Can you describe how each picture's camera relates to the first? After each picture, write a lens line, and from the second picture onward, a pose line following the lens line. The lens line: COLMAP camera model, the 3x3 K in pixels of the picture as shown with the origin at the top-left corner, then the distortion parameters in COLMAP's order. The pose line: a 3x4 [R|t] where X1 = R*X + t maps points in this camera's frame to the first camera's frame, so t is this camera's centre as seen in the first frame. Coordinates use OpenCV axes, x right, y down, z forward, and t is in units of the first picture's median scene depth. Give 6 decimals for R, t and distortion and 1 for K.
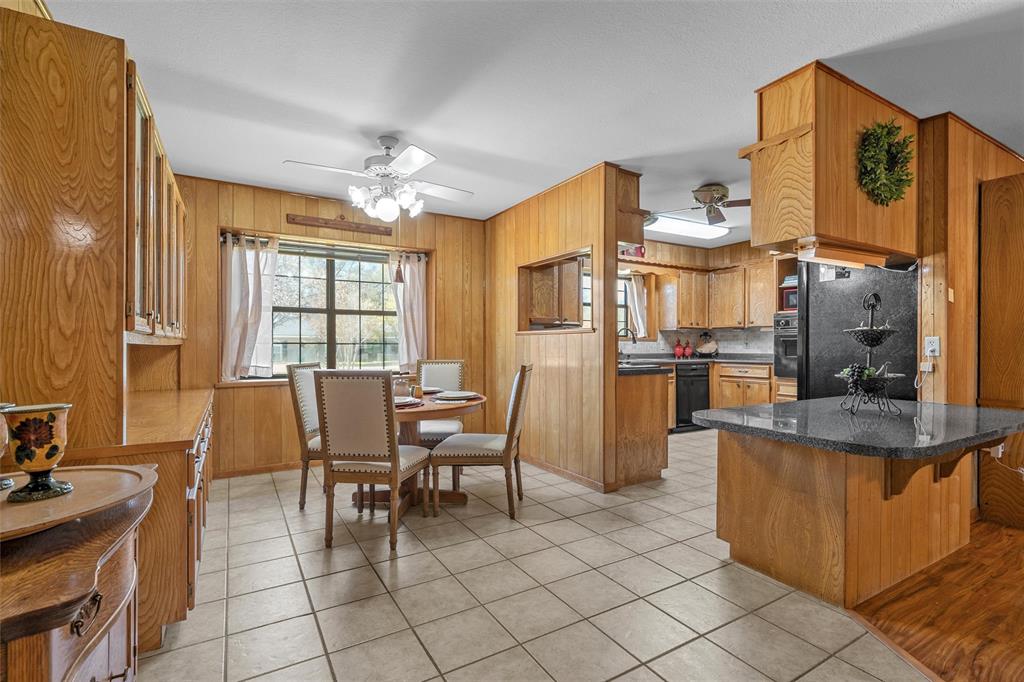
lens RADIAL K [[480.3, 0, 511.6], [0, 480.3, 342.7], [0, 0, 1]] dist [0.003628, 0.000094]
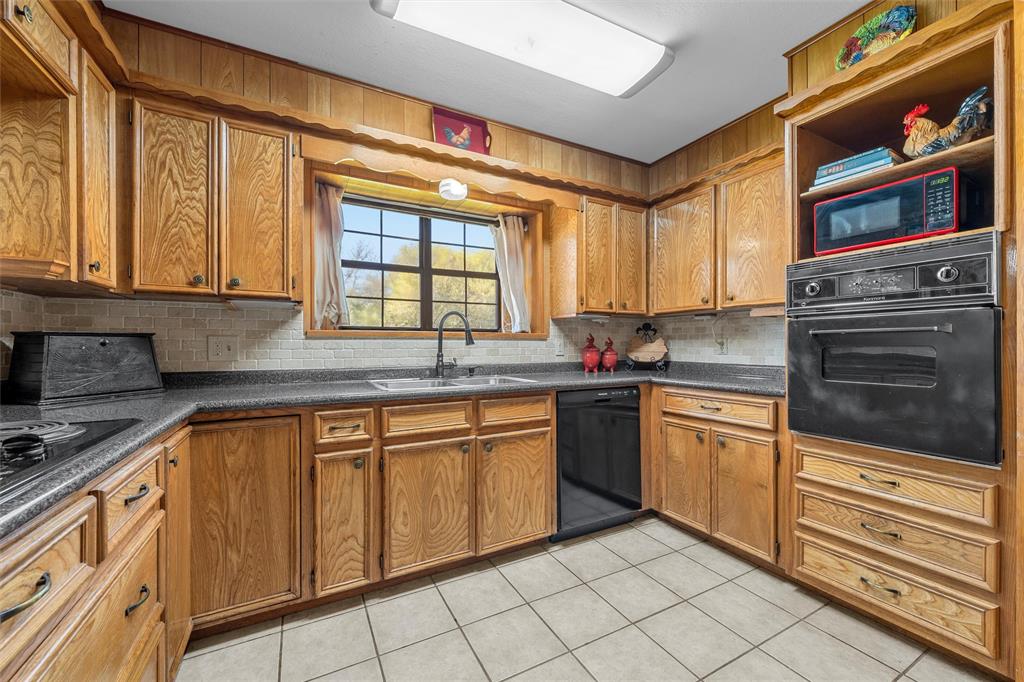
lens RADIAL K [[406.6, 0, 513.1], [0, 406.6, 344.3], [0, 0, 1]] dist [-0.001657, -0.000157]
pose [[0.999091, -0.002765, -0.042548, 0.294606], [0.002901, 0.999991, 0.003132, 0.000401], [0.042539, -0.003253, 0.999090, 0.576839]]
